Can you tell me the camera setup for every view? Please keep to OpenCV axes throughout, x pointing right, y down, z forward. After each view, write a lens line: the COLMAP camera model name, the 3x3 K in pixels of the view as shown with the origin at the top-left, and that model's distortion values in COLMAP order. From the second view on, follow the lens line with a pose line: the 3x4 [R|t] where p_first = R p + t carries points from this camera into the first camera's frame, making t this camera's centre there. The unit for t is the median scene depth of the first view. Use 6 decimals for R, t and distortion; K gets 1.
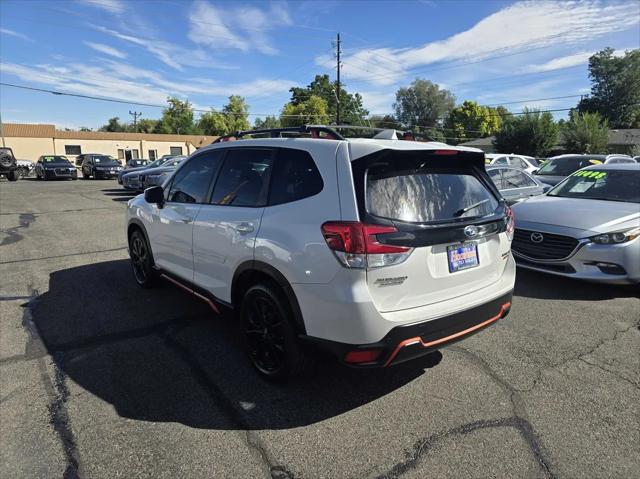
lens RADIAL K [[412.5, 0, 311.3], [0, 412.5, 241.5], [0, 0, 1]] dist [0.053227, -0.042835]
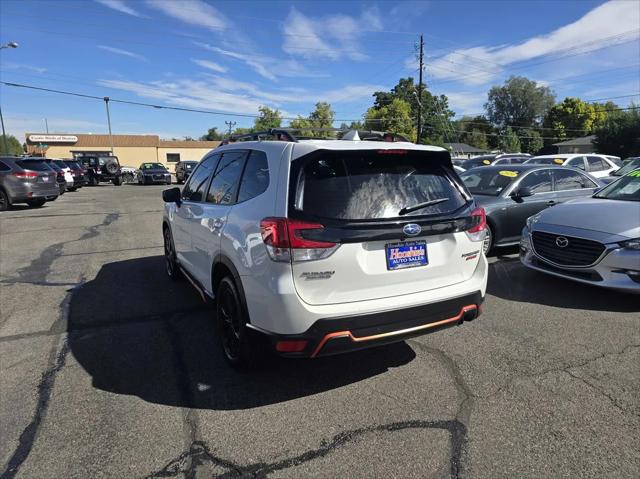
lens RADIAL K [[409.3, 0, 318.5], [0, 409.3, 236.6], [0, 0, 1]] dist [0.058055, -0.045969]
pose [[0.983805, 0.019066, -0.178225, 0.317517], [-0.022582, 0.999588, -0.017719, 0.014059], [0.177814, 0.021457, 0.983830, -0.015389]]
